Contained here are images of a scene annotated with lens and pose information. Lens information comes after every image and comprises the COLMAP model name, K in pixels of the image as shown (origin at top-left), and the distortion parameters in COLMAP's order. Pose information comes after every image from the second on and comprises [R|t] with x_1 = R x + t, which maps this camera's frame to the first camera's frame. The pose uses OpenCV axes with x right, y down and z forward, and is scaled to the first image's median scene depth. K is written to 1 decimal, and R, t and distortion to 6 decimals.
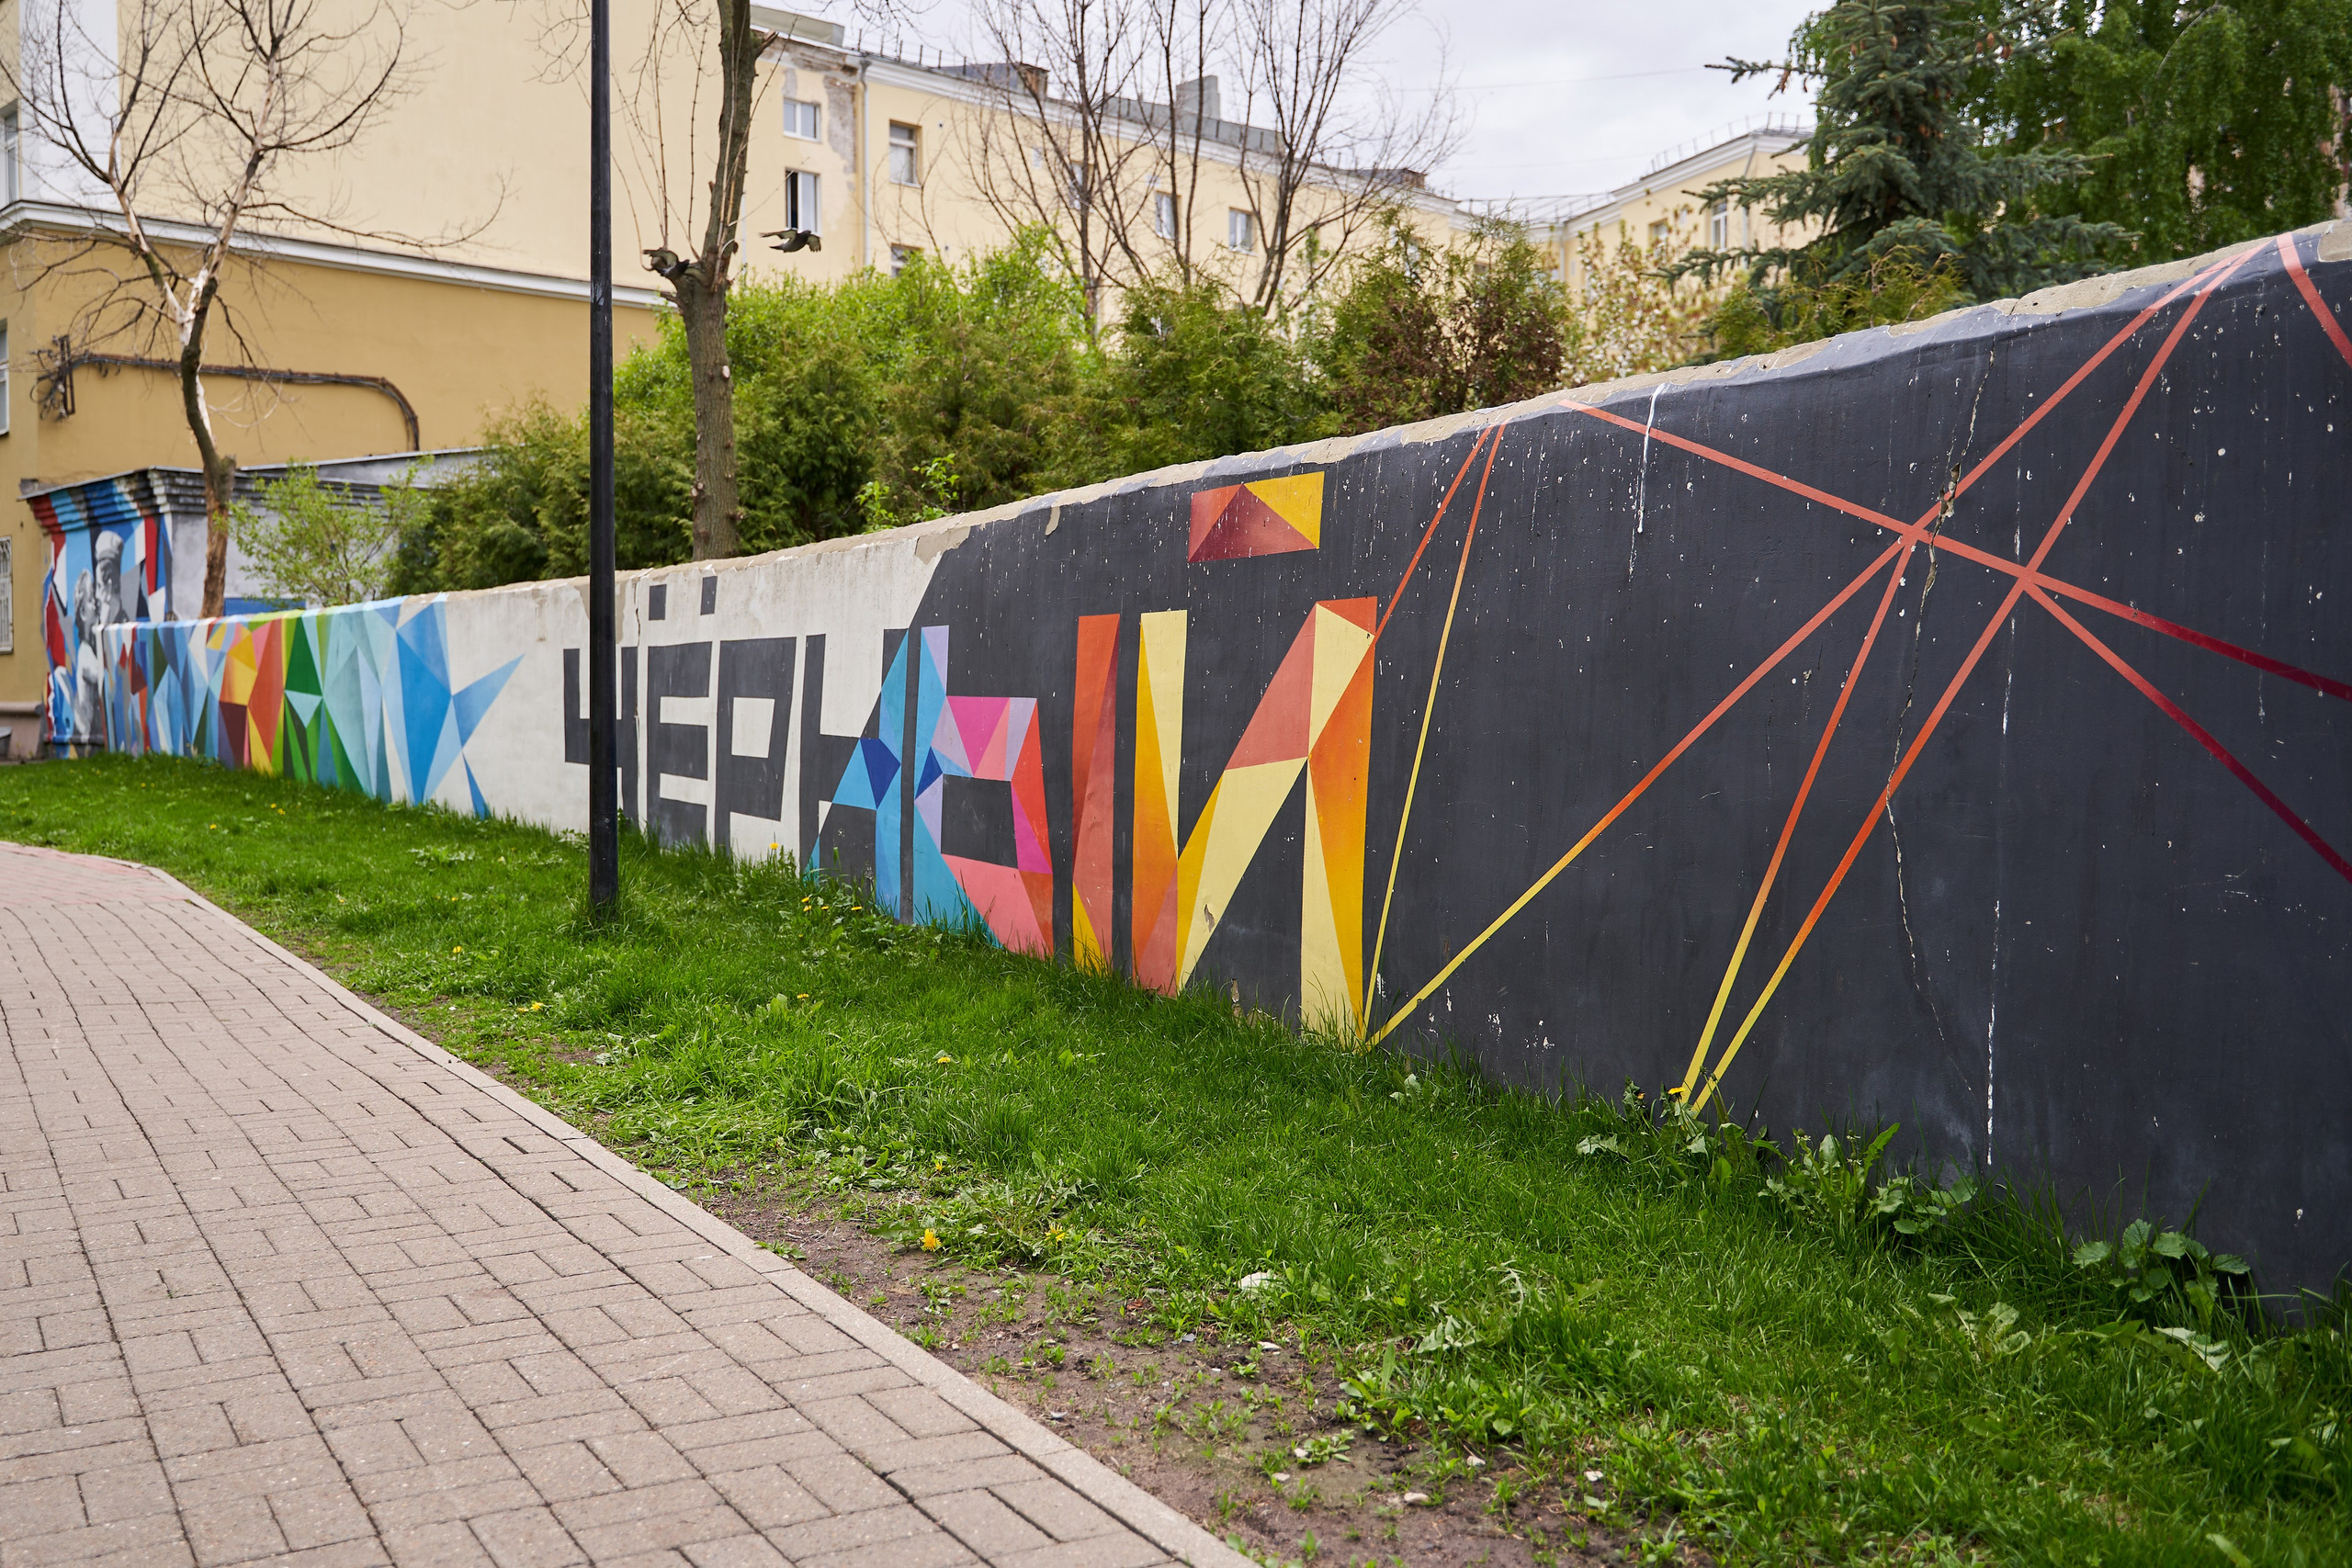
lens RADIAL K [[1909.6, 0, 1169.7], [0, 1909.6, 816.1], [0, 0, 1]] dist [-0.005063, -0.003174]
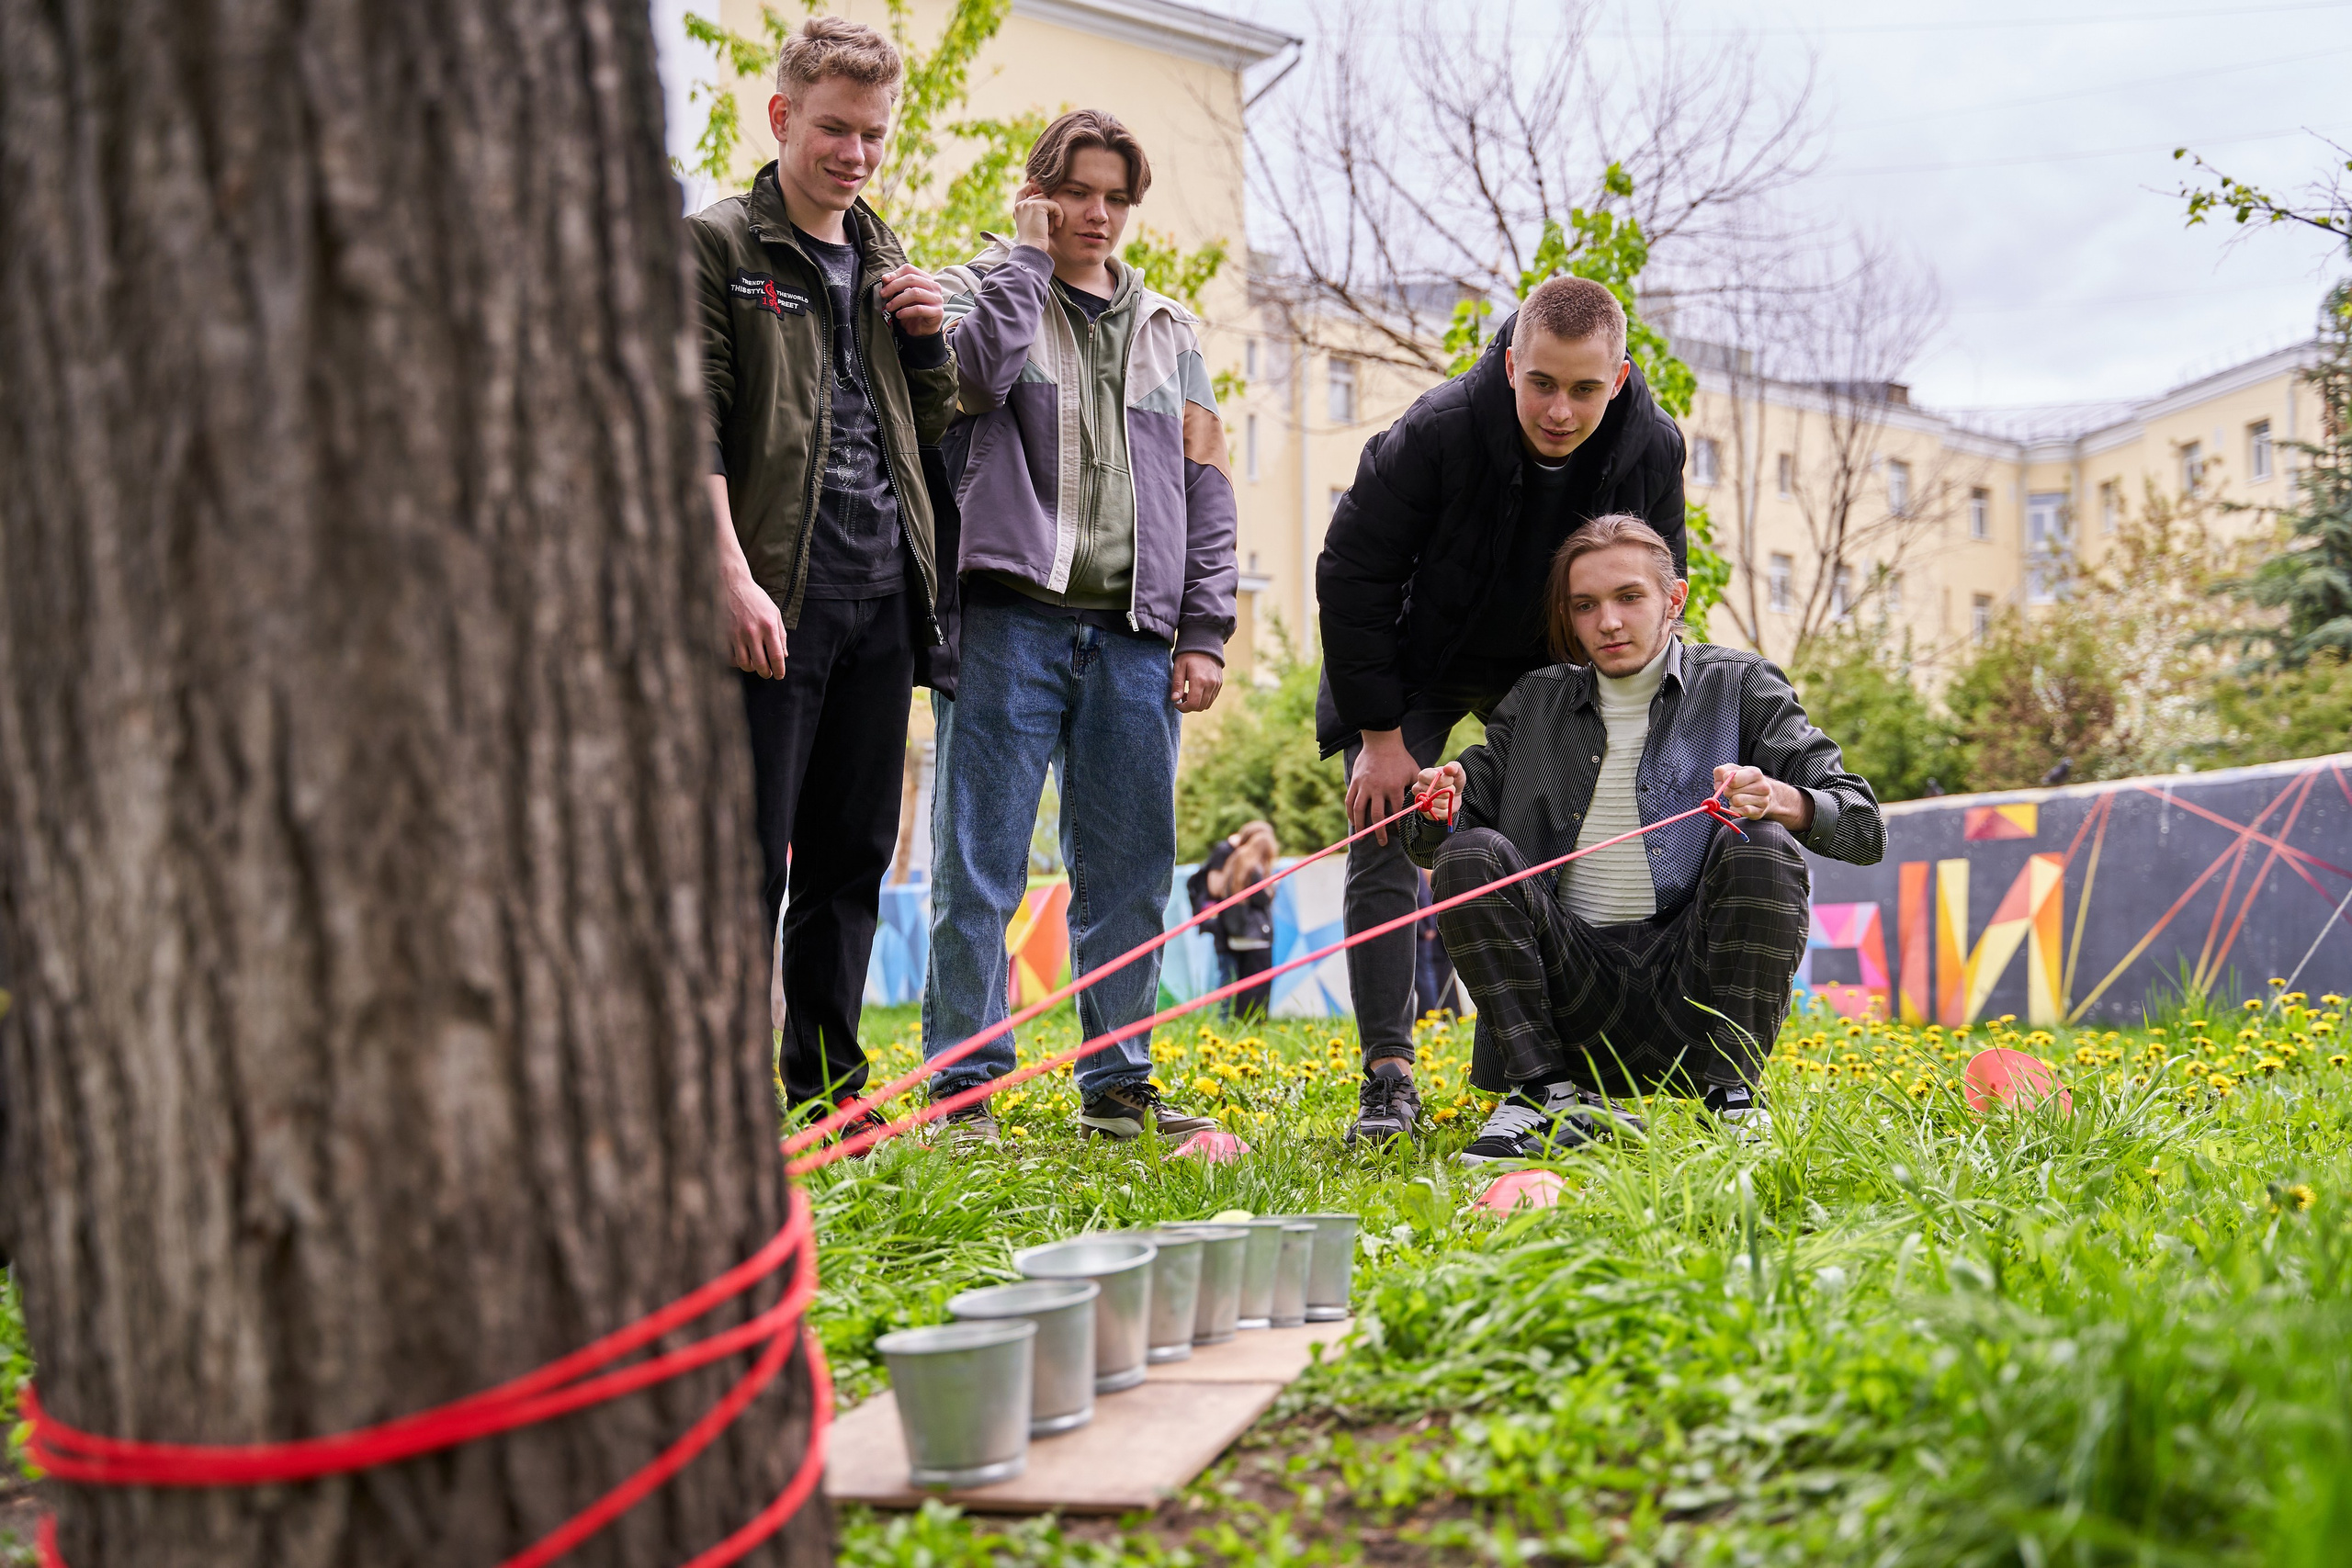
lens RADIAL K [[3062.6, 0, 1176.0], [0, 3062.6, 784.0], [0, 0, 1]] dist [0.022169, 0.092848]
pose [[0.996865, -0.002619, -0.079079, -0.673701], [-0.008911, 0.989377, -0.145097, 0.359865], [0.078619, 0.145346, 0.986252, -2.848428]]
